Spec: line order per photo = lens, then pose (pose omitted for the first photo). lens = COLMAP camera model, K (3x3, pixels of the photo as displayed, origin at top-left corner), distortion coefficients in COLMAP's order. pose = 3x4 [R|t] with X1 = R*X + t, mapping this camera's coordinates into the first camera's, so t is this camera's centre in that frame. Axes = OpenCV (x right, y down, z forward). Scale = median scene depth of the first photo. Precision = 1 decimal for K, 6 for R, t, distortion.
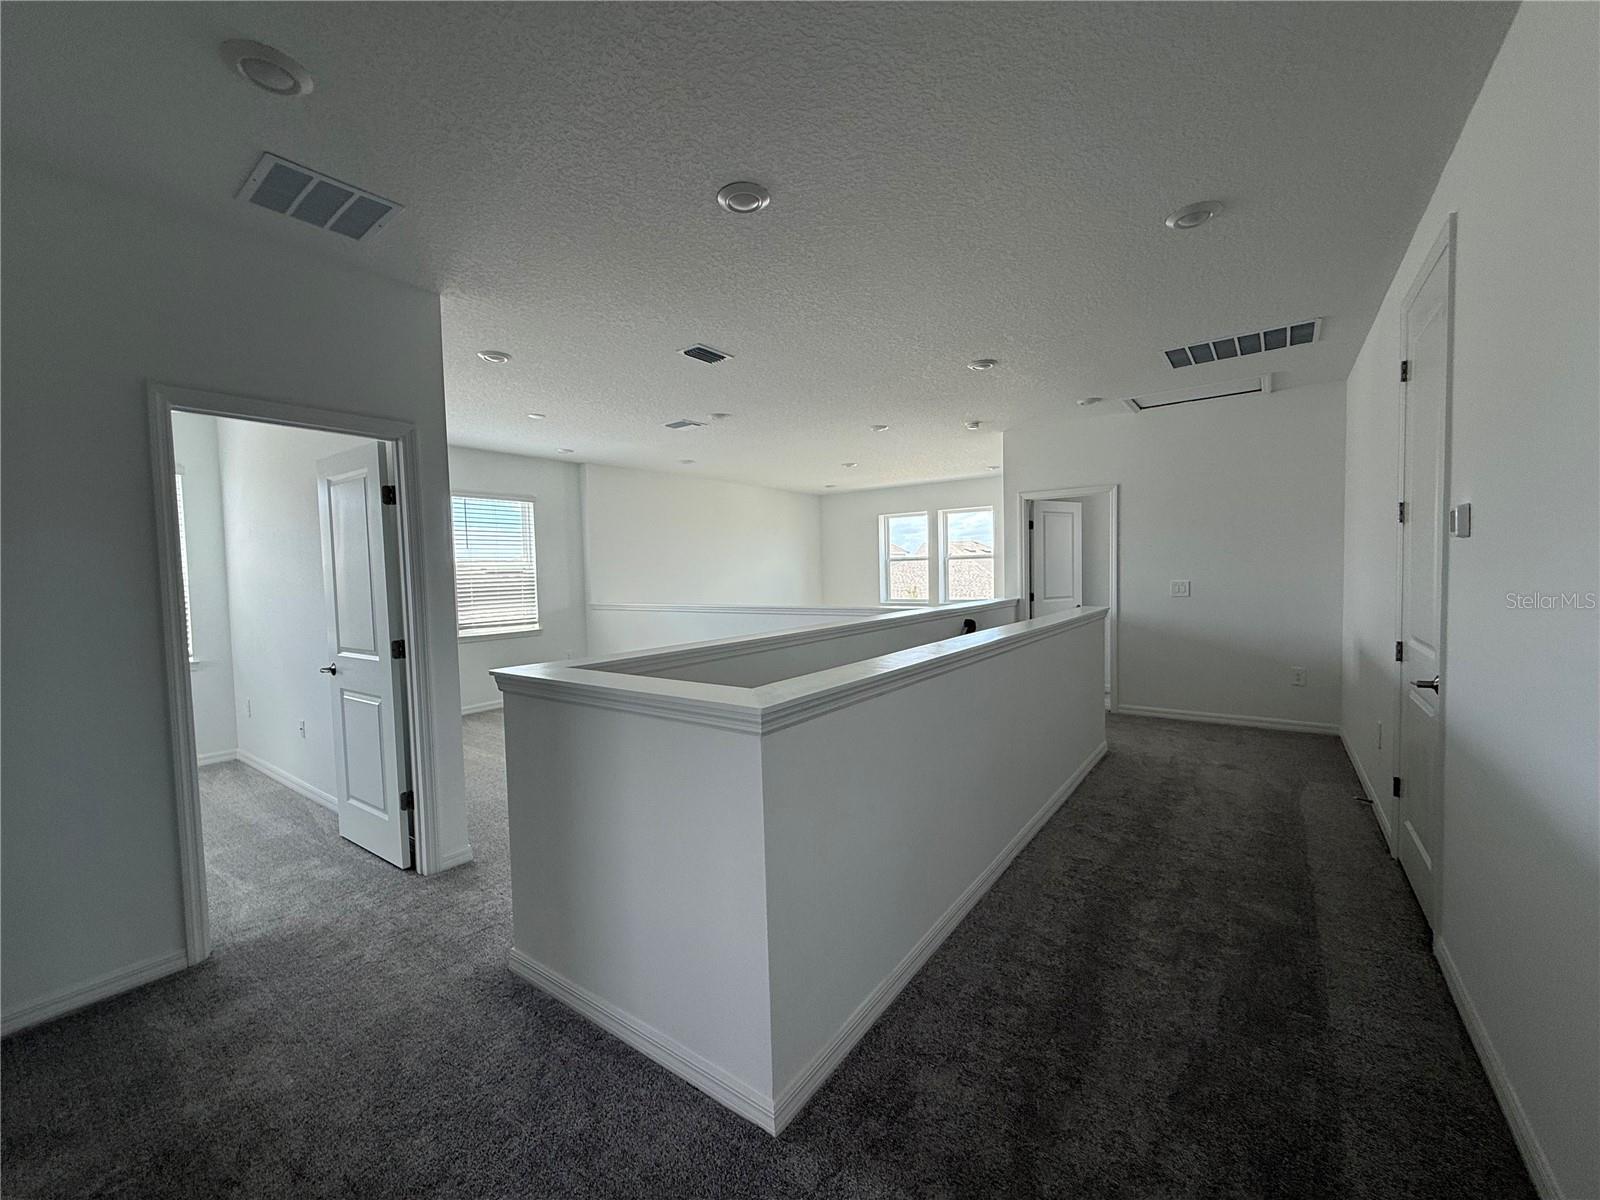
lens RADIAL K [[636.2, 0, 794.9], [0, 636.2, 600.7], [0, 0, 1]] dist [0.001507, 0.000154]
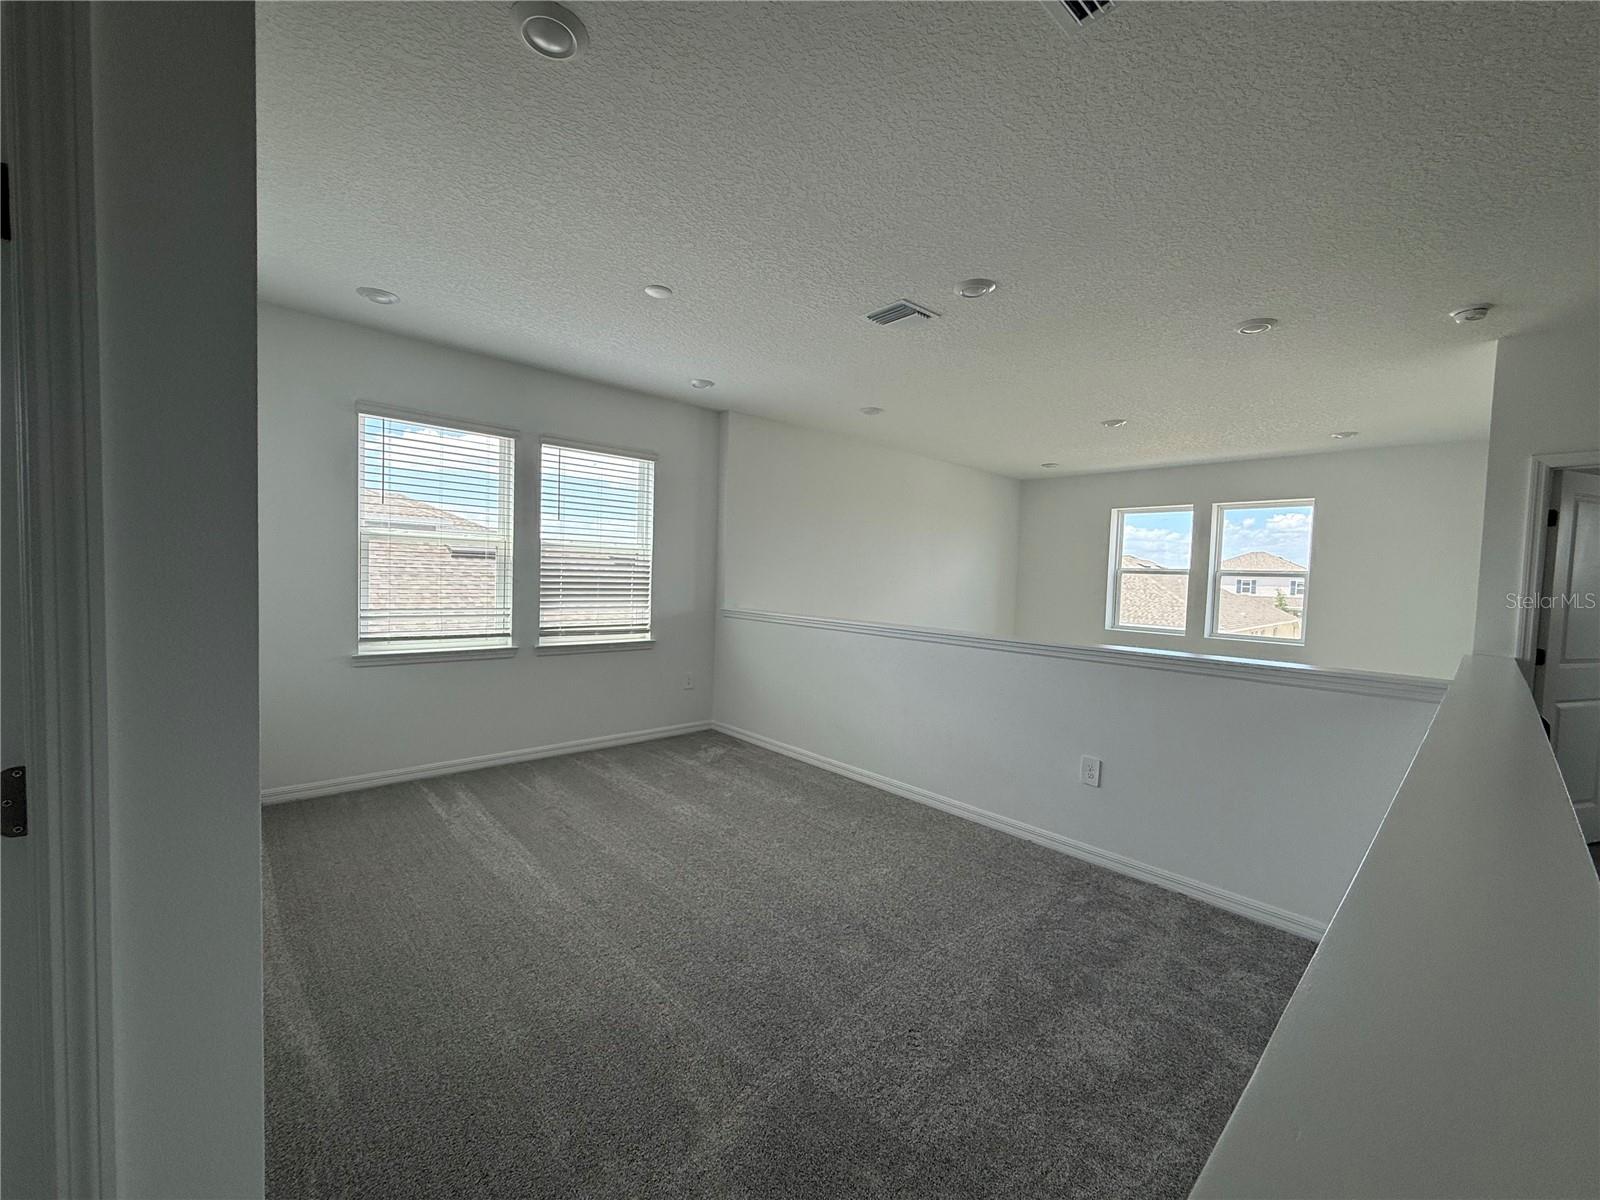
lens RADIAL K [[636.2, 0, 794.9], [0, 636.2, 600.7], [0, 0, 1]] dist [0.001507, 0.000154]
pose [[0.979069, 0.064929, -0.192892, -0.106927], [-0.065758, 0.997833, 0.002109, -0.011013], [0.192611, 0.010620, 0.981218, 0.322301]]
